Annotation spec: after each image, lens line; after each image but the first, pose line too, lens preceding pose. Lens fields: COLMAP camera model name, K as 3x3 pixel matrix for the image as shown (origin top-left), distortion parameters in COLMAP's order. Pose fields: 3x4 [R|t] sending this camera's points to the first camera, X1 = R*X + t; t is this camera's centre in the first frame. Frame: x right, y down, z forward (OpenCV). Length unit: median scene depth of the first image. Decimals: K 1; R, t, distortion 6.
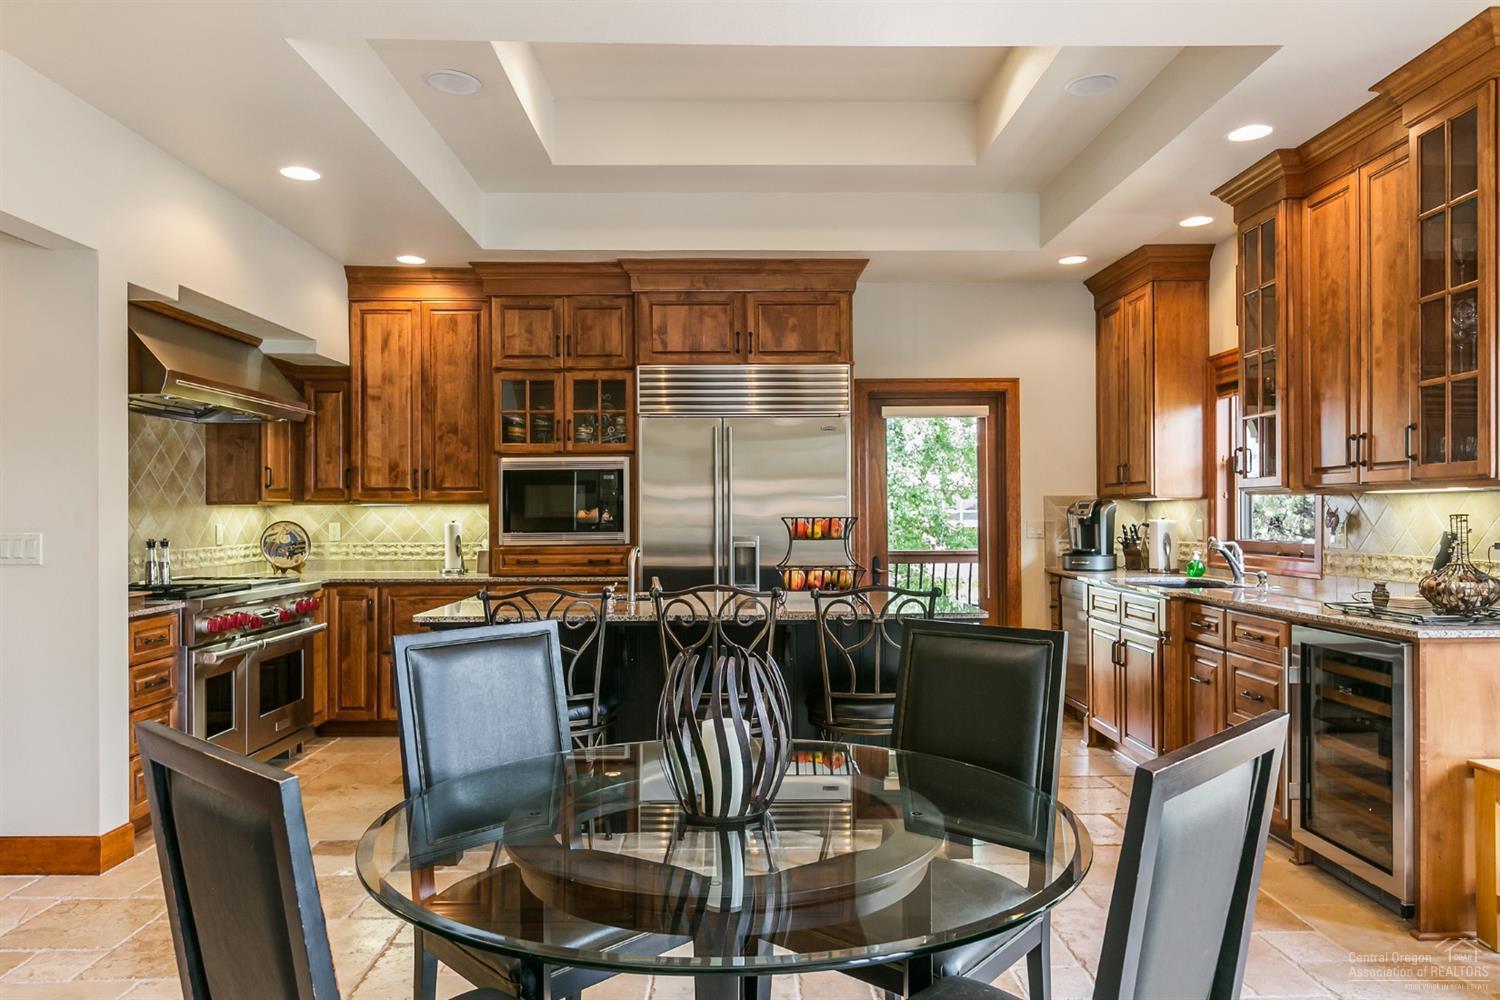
lens RADIAL K [[1002.2, 0, 746.6], [0, 1002.2, 512.1], [0, 0, 1]] dist [0.004273, 0.000899]
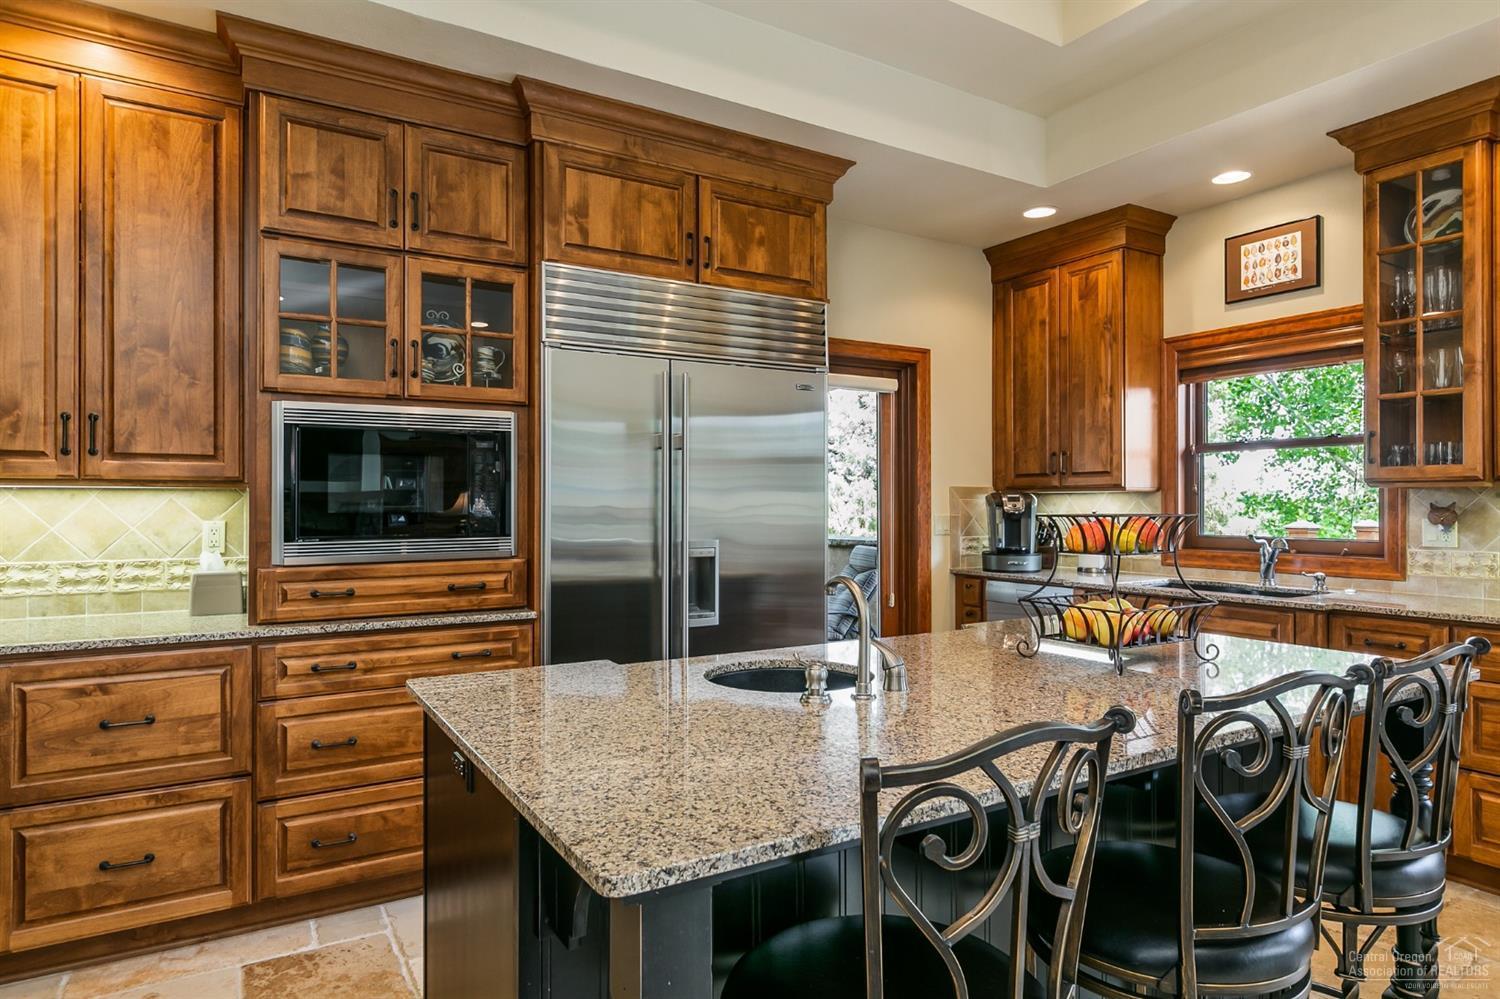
lens RADIAL K [[868.9, 0, 750.0], [0, 868.9, 499.5], [0, 0, 1]] dist [-0.001872, 0.000808]
pose [[0.865473, 0.006335, 0.500916, -0.258284], [-0.004315, 0.999977, -0.005192, -0.000248], [-0.500937, 0.002332, 0.865481, 0.476702]]
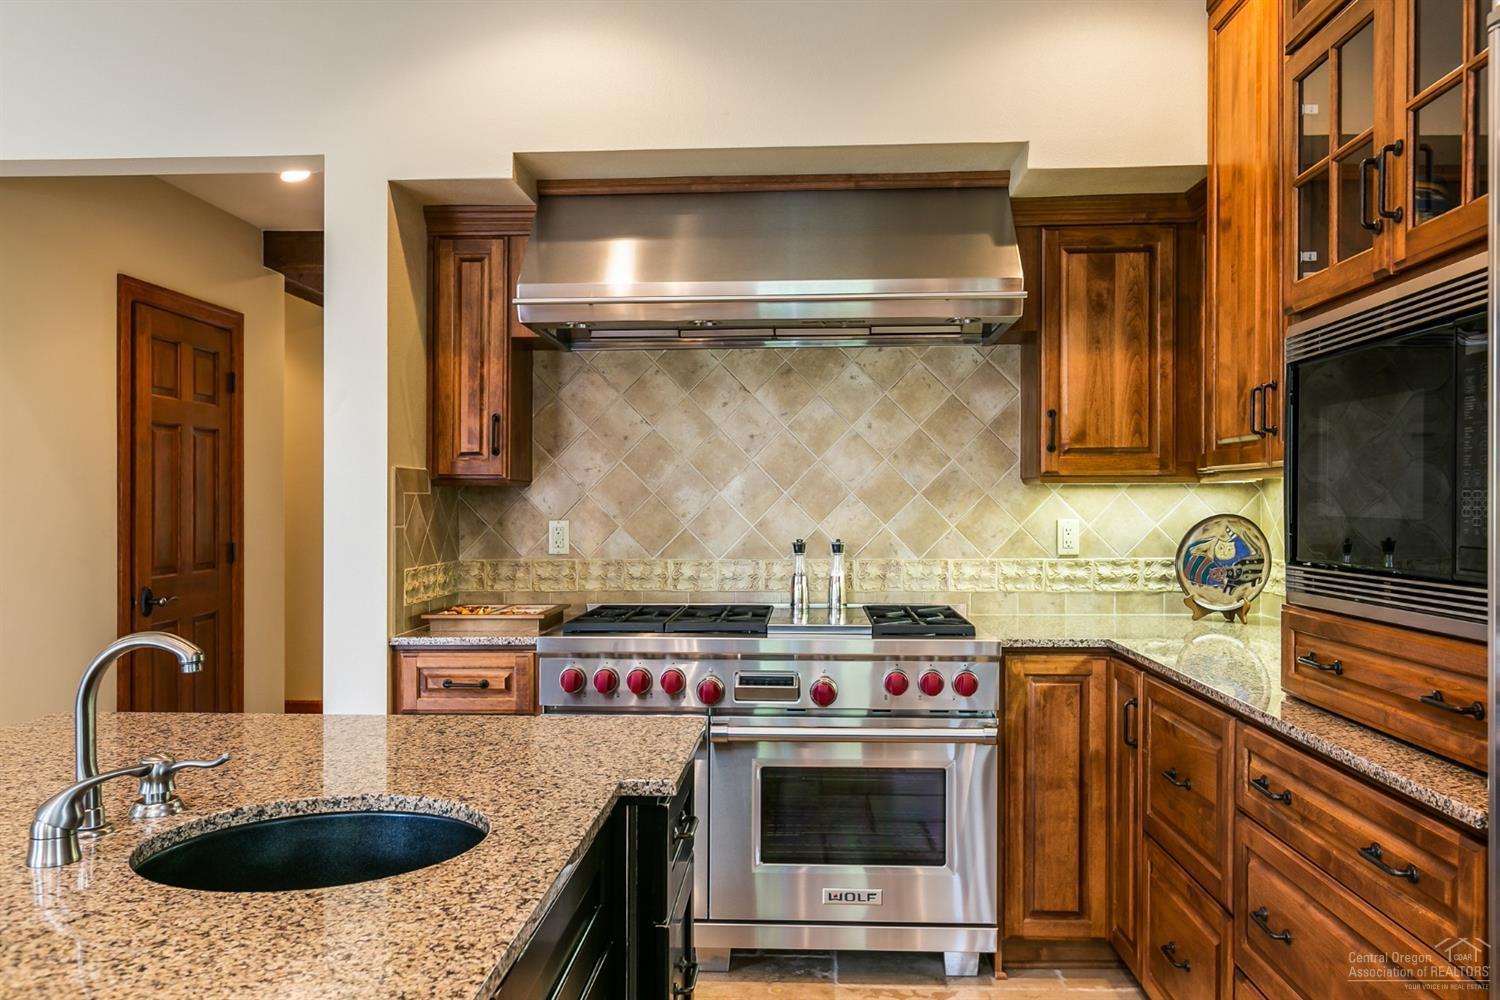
lens RADIAL K [[1172.9, 0, 750.0], [0, 1172.9, 500.0], [0, 0, 1]] dist [0.005842, 0.001220]
pose [[-0.068063, 0.004777, -0.997670, 0.138047], [0.004334, 0.999981, 0.004493, -0.001828], [0.997672, -0.004018, -0.068083, 0.851426]]
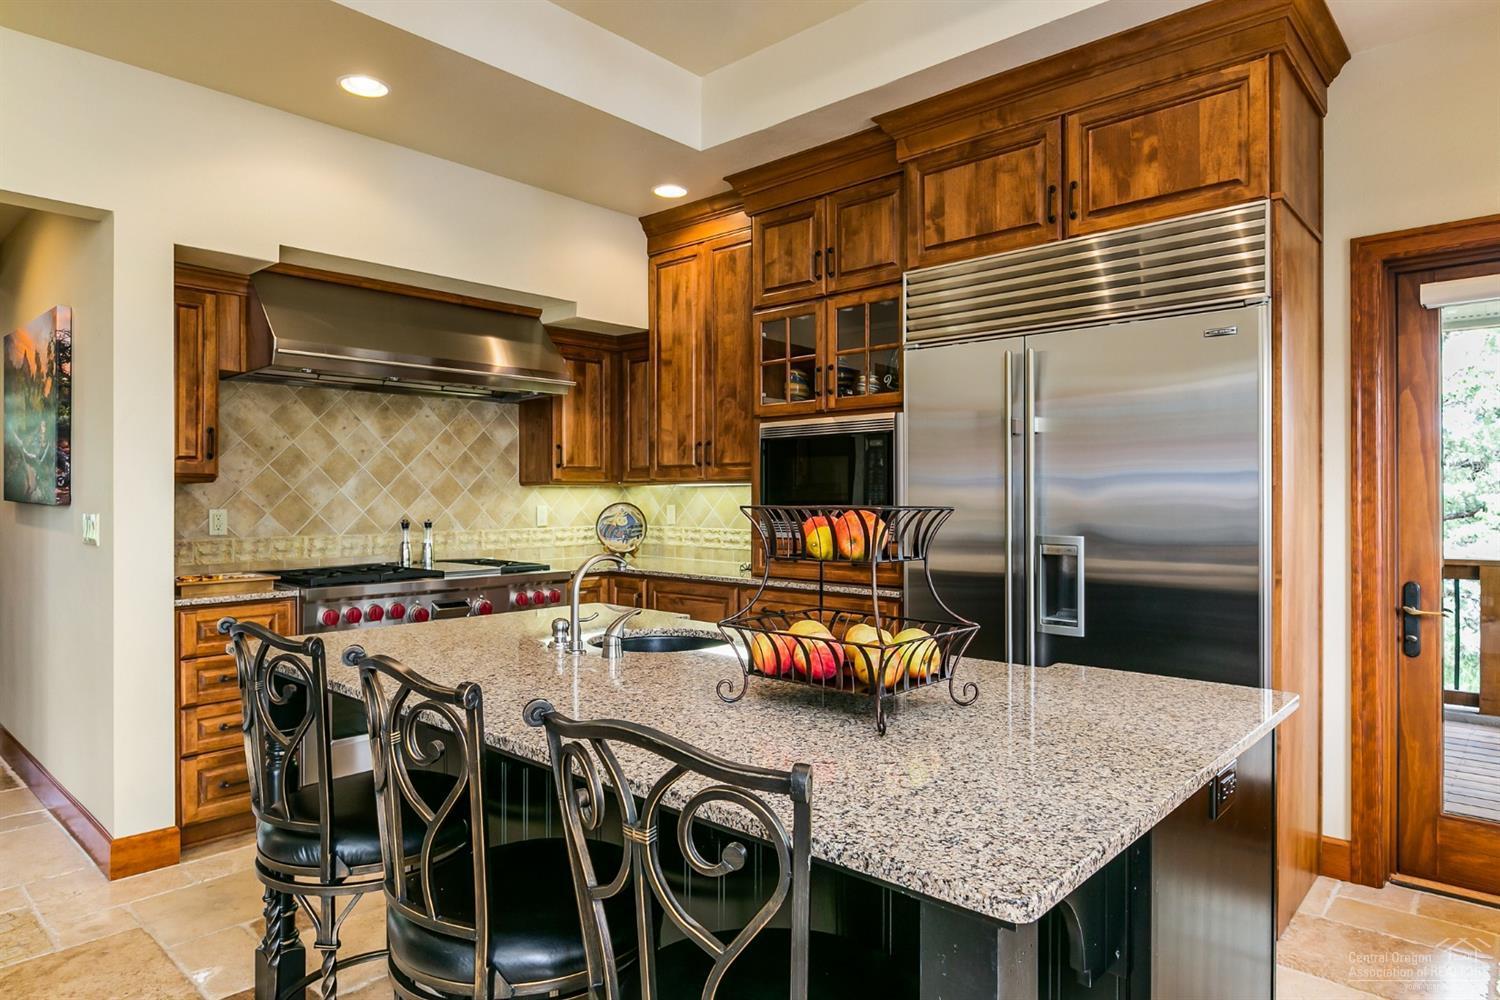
lens RADIAL K [[881.3, 0, 750.0], [0, 881.3, 500.0], [0, 0, 1]] dist [-0.003120, 0.000502]
pose [[0.728750, 0.007640, -0.684737, 0.213312], [-0.001952, 0.999957, 0.009080, -0.001327], [0.684777, -0.005280, 0.728734, 0.499298]]
